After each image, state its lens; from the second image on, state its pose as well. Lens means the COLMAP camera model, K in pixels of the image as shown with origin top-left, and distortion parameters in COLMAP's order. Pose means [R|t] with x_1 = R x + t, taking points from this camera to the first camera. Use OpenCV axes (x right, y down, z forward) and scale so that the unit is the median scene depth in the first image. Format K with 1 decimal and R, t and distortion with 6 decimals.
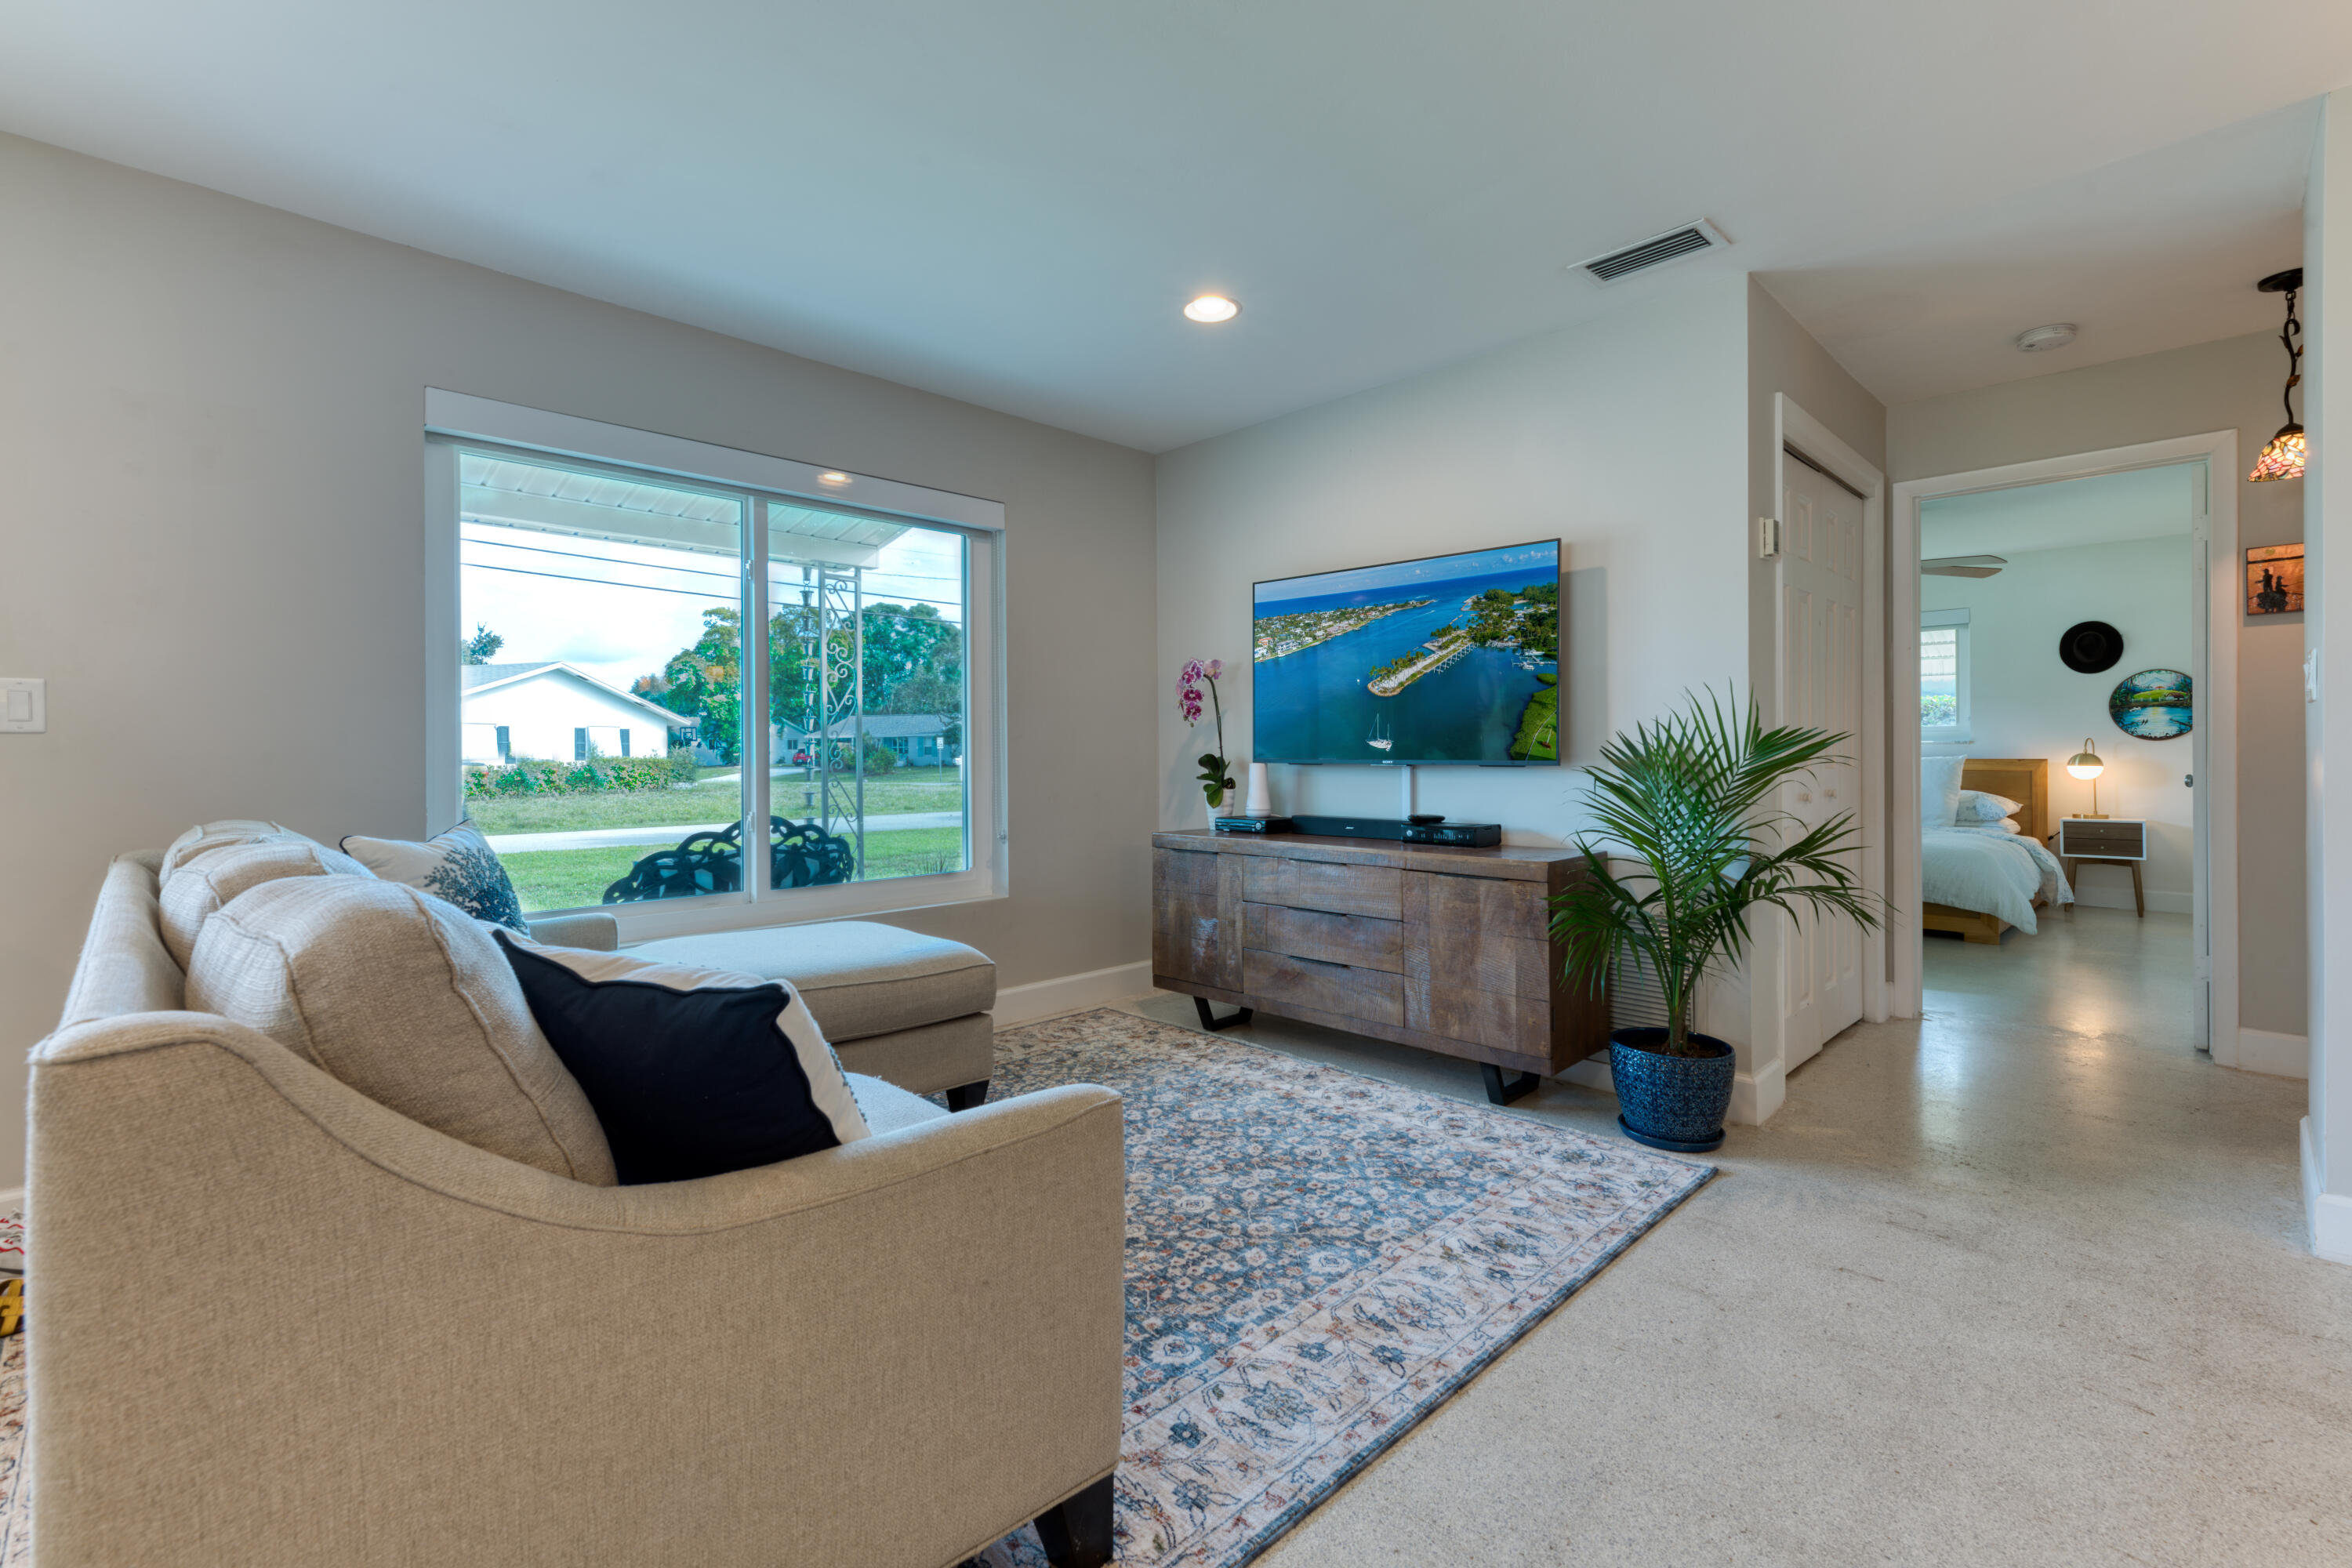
lens RADIAL K [[1043.2, 0, 1202.8], [0, 1043.2, 745.1], [0, 0, 1]] dist [0.004549, -0.000534]
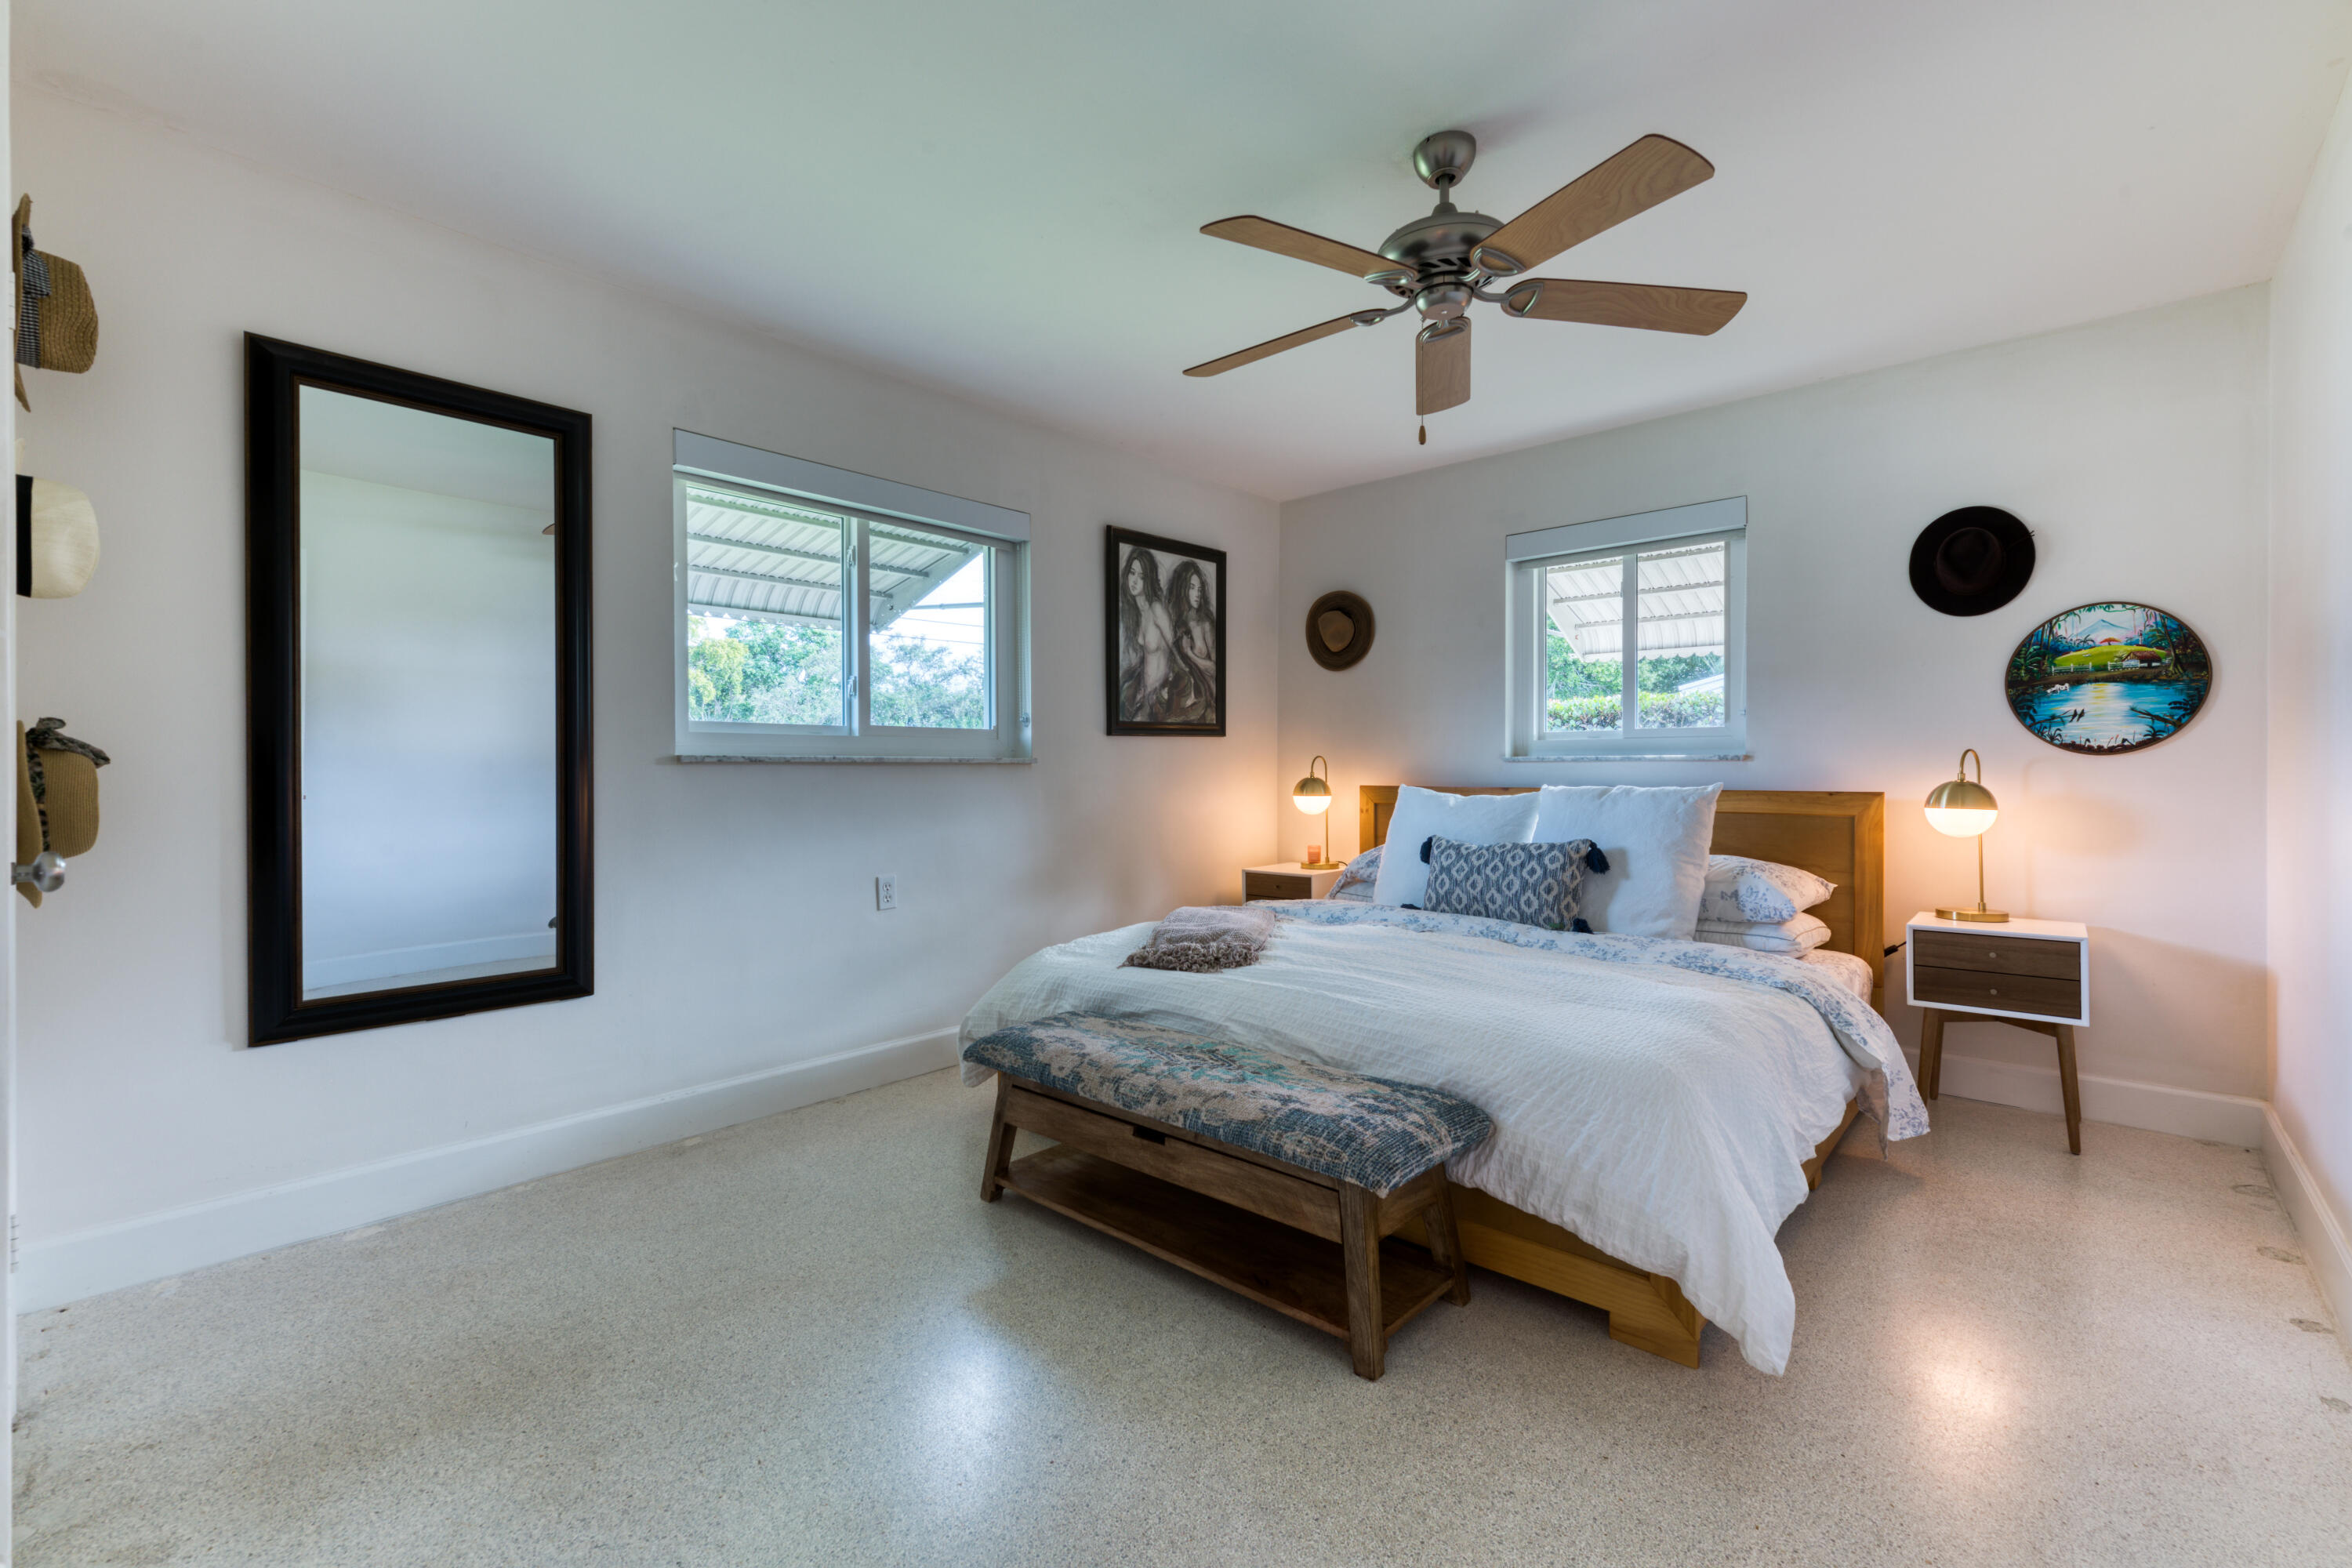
lens RADIAL K [[1032.7, 0, 1185.6], [0, 1032.7, 770.7], [0, 0, 1]] dist [0.000115, 0.000008]
pose [[0.997851, 0.011630, 0.064483, 0.467363], [-0.011179, 0.999911, -0.007343, 0.010738], [-0.064562, 0.006607, 0.997892, 0.559845]]
